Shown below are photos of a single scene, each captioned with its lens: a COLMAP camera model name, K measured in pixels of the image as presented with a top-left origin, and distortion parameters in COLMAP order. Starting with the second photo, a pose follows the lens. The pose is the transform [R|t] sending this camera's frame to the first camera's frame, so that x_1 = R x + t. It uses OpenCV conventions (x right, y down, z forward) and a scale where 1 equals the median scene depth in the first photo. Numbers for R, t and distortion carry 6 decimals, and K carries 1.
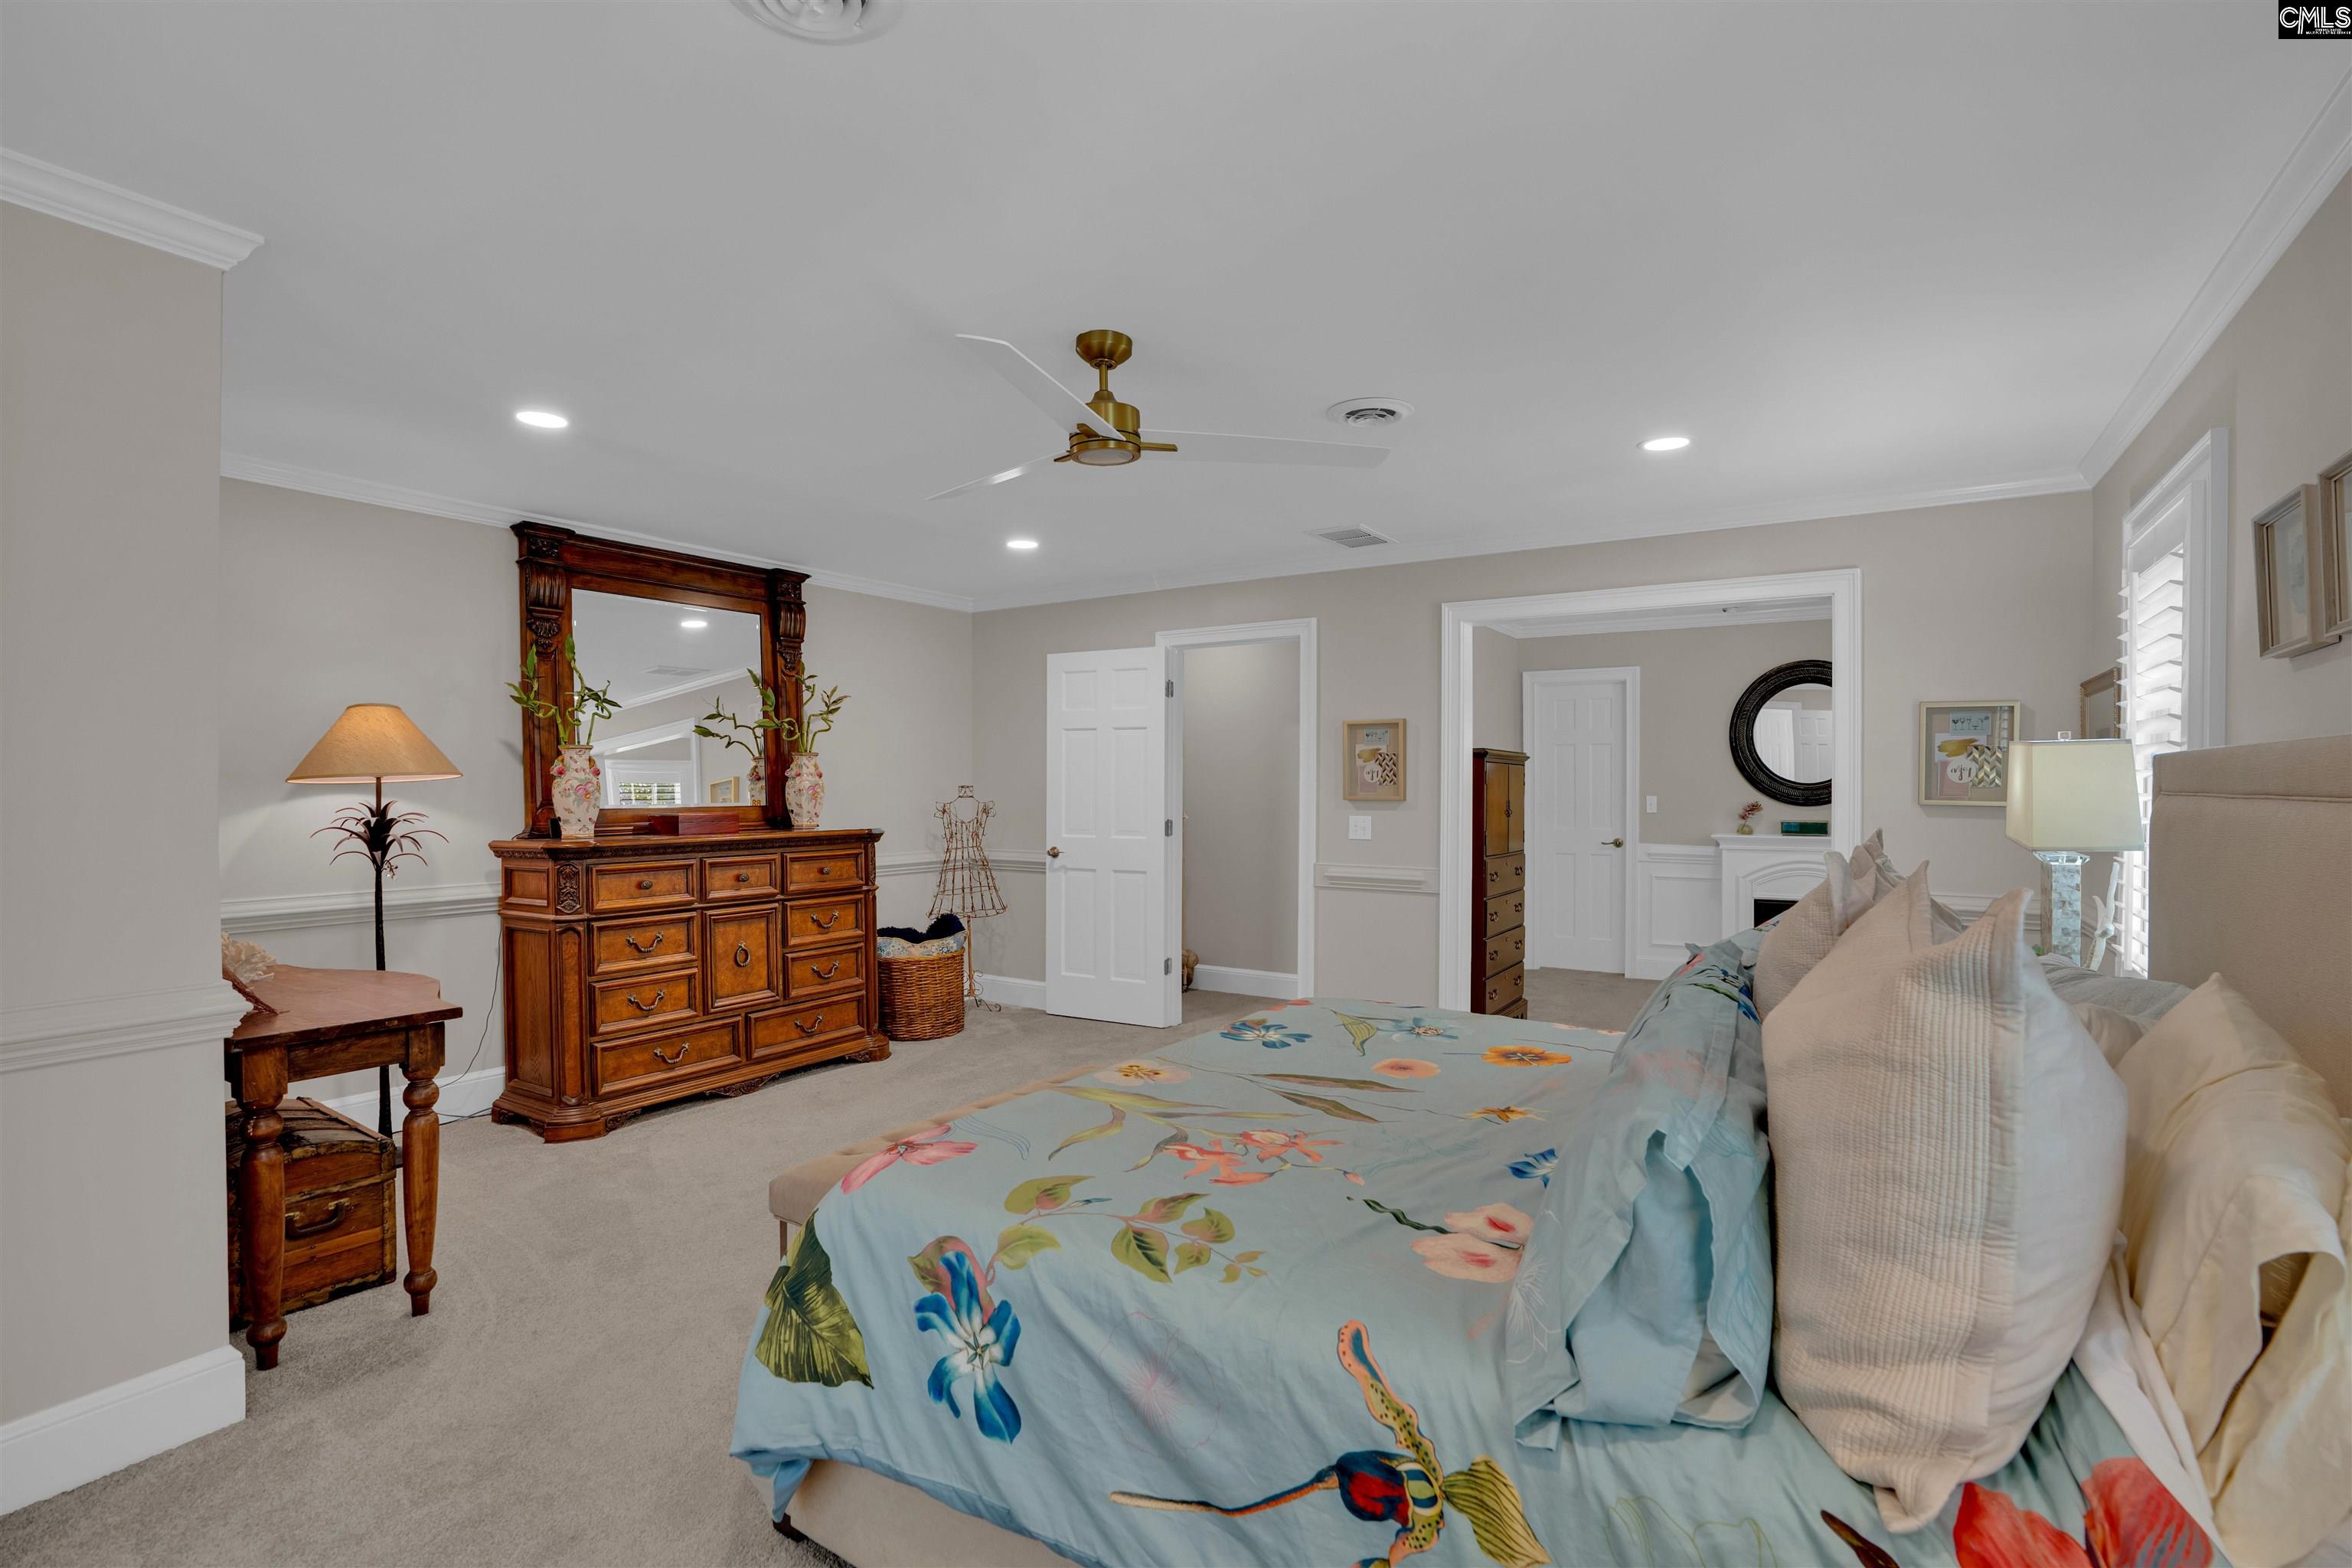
lens RADIAL K [[1102.2, 0, 1176.0], [0, 1102.2, 784.0], [0, 0, 1]] dist [-0.067393, 0.024800]
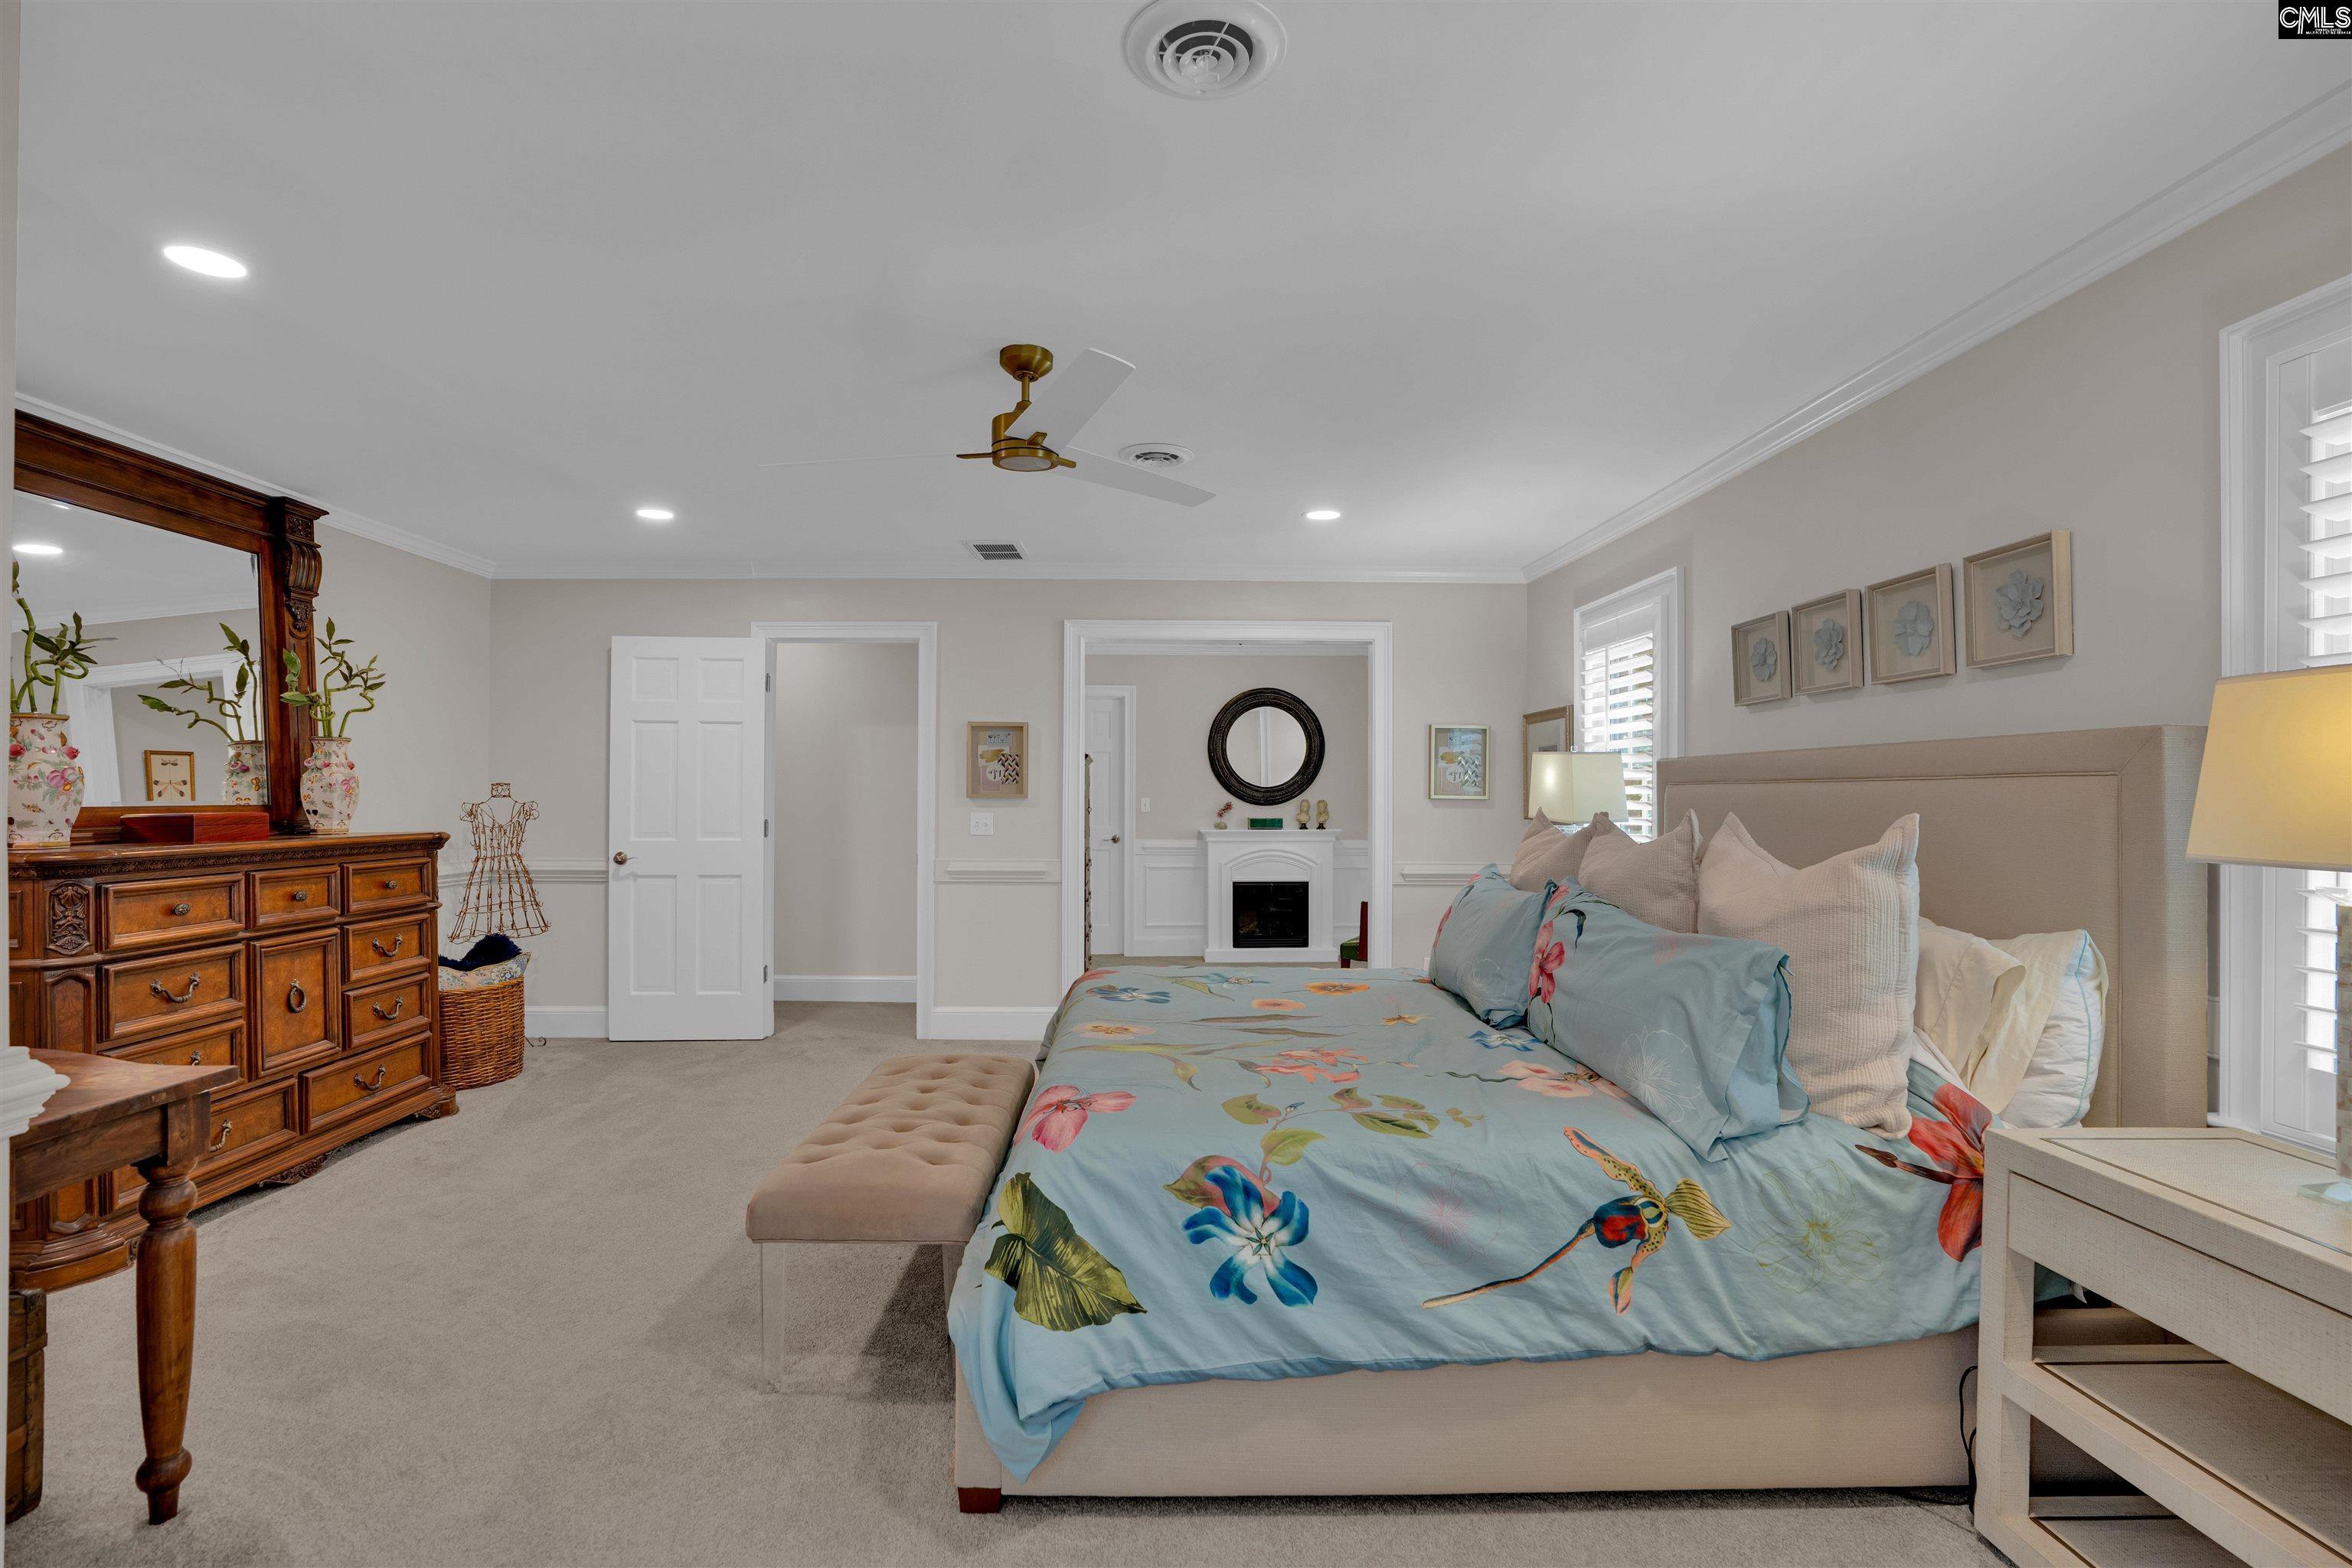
lens RADIAL K [[1102.2, 0, 1176.0], [0, 1102.2, 784.0], [0, 0, 1]] dist [-0.067393, 0.024800]
pose [[0.816884, 0.007743, 0.576750, -0.339645], [-0.001508, 0.999935, -0.011288, 0.014949], [-0.576800, 0.008351, 0.816843, 0.030794]]
